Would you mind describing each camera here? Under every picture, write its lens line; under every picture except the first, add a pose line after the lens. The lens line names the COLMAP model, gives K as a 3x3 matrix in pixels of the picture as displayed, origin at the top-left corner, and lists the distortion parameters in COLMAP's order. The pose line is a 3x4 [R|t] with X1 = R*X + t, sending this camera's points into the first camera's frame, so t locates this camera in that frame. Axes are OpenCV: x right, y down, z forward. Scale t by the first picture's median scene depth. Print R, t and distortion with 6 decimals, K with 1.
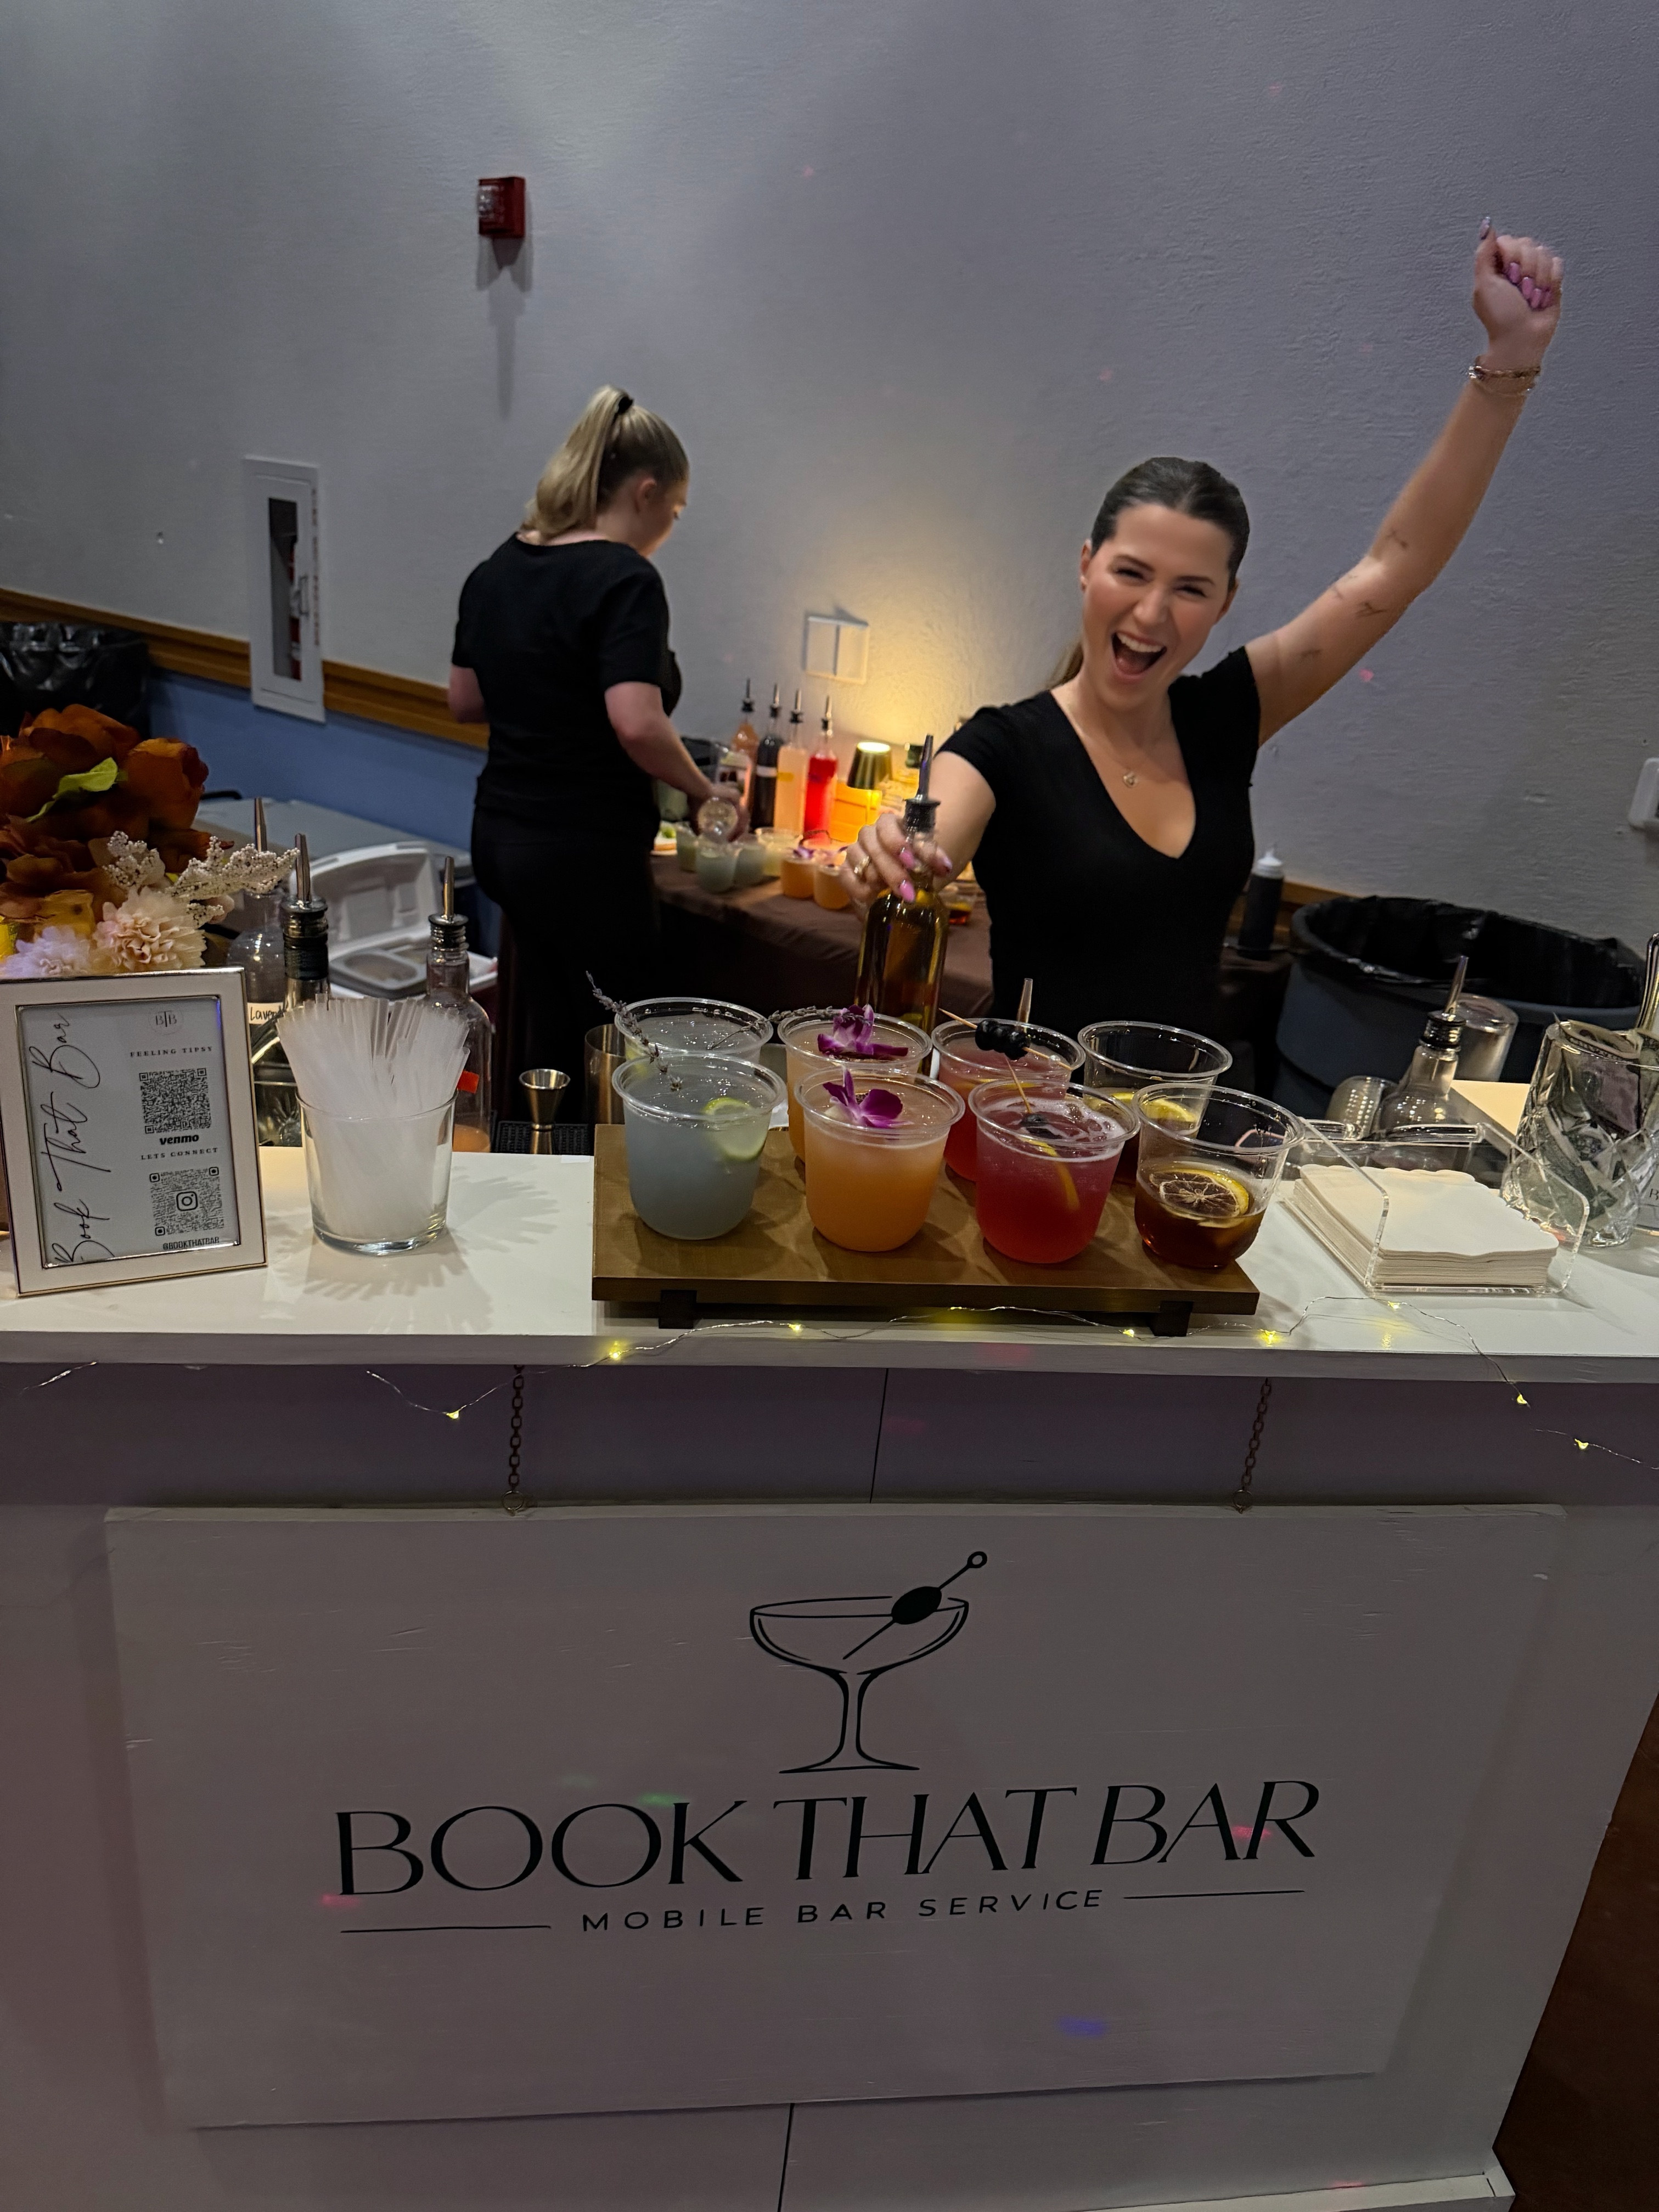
lens RADIAL K [[1506.1, 0, 829.5], [0, 1506.1, 1106.0], [0, 0, 1]] dist [0.037248, -0.000750]
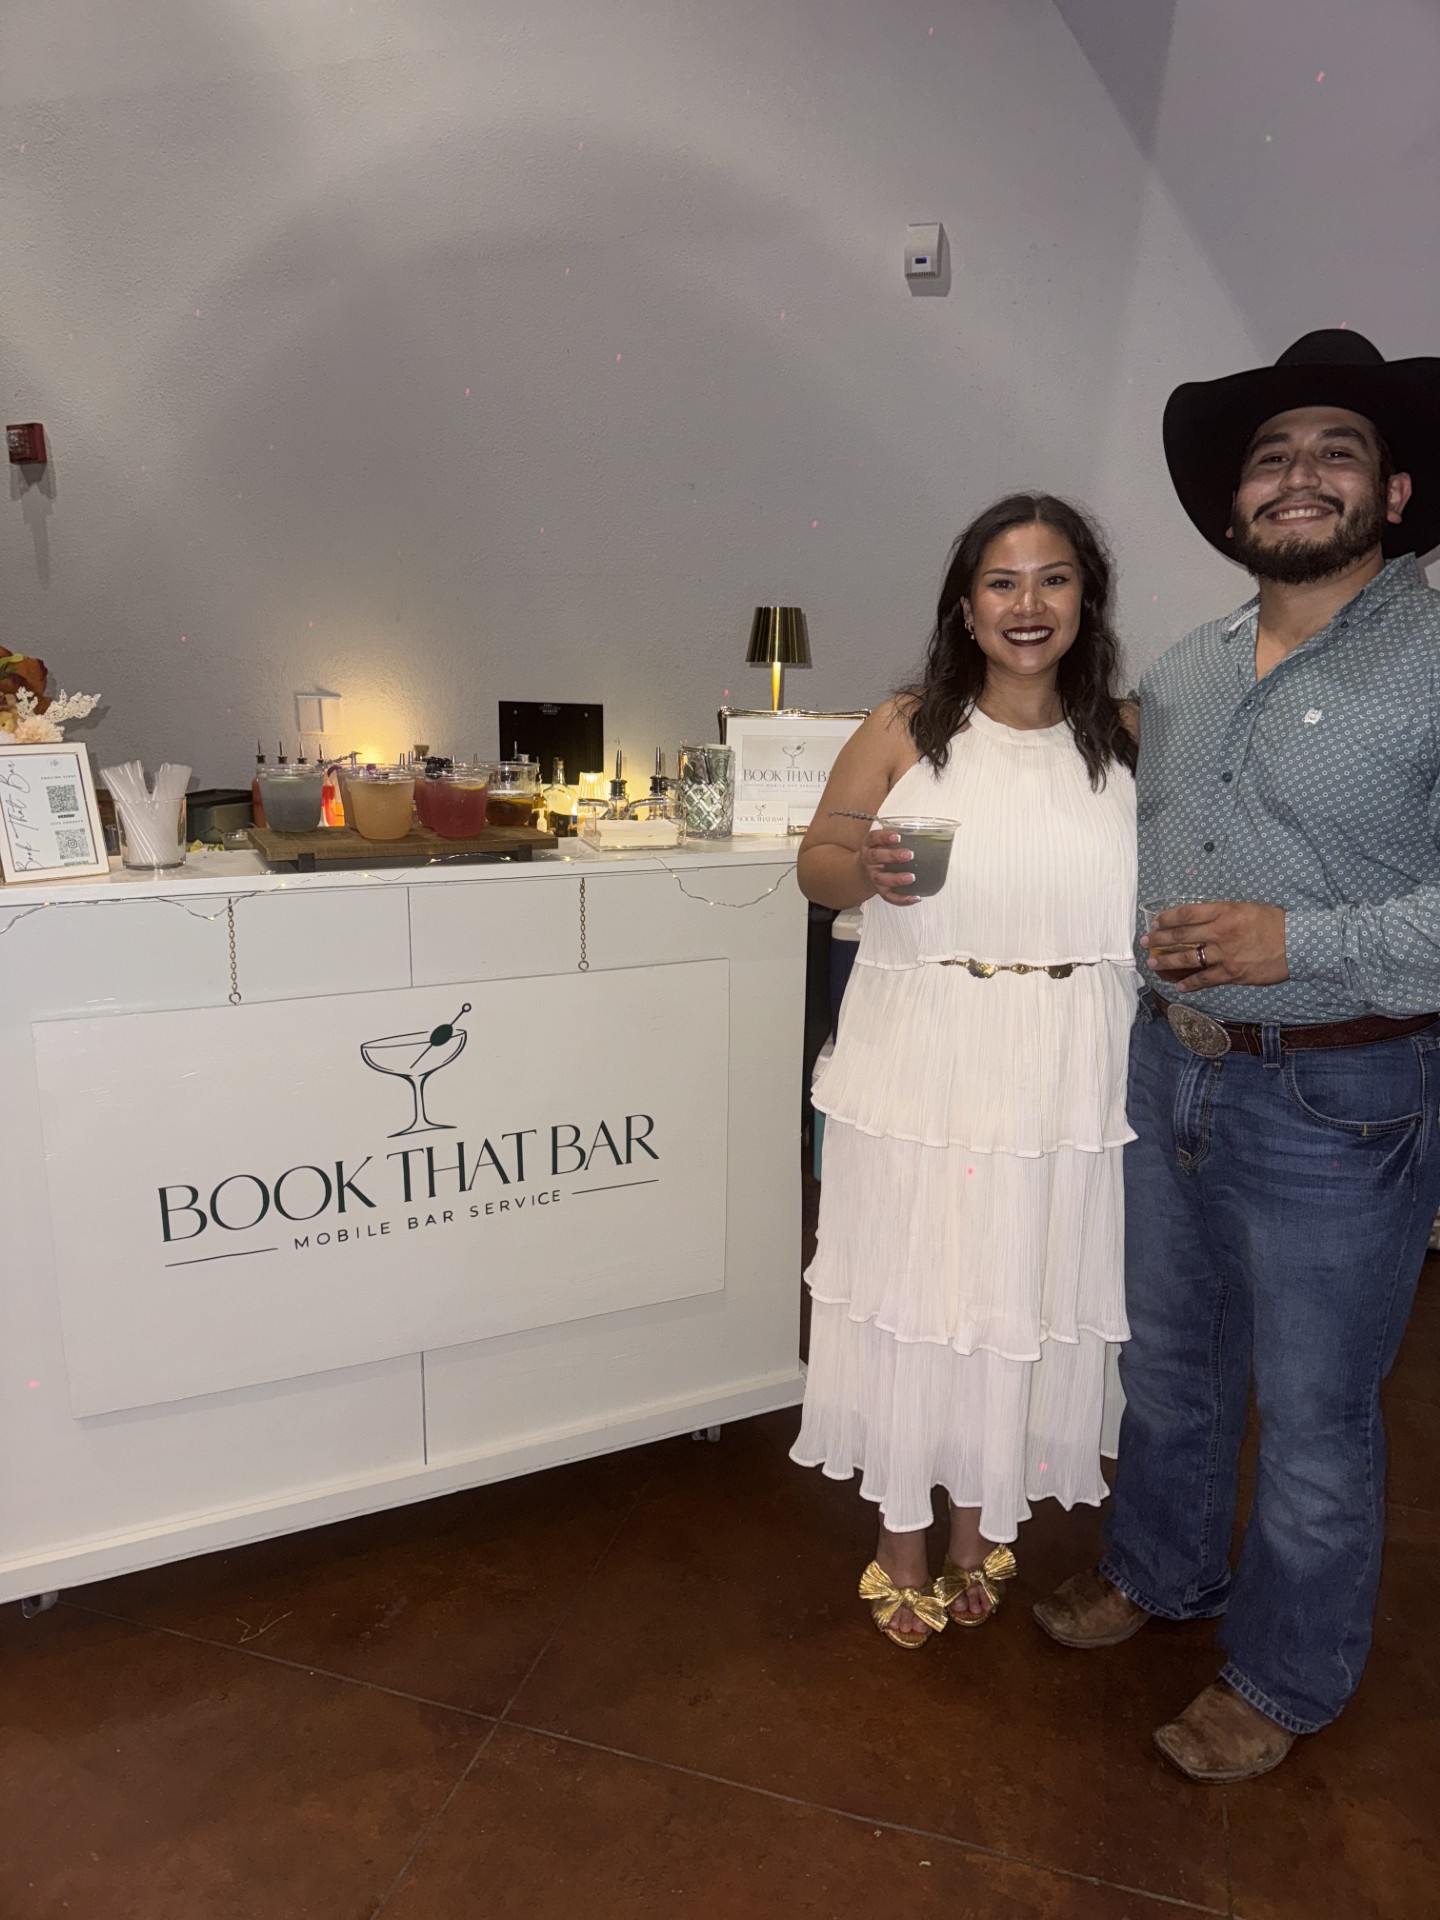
lens RADIAL K [[1231.9, 0, 722.0], [0, 1231.9, 908.9], [0, 0, 1]] dist [0.003444, -0.002541]
pose [[0.942709, -0.140342, 0.302662, -0.065227], [0.188228, 0.972773, -0.135212, 0.439070], [-0.275446, 0.184435, 0.943458, -0.719742]]
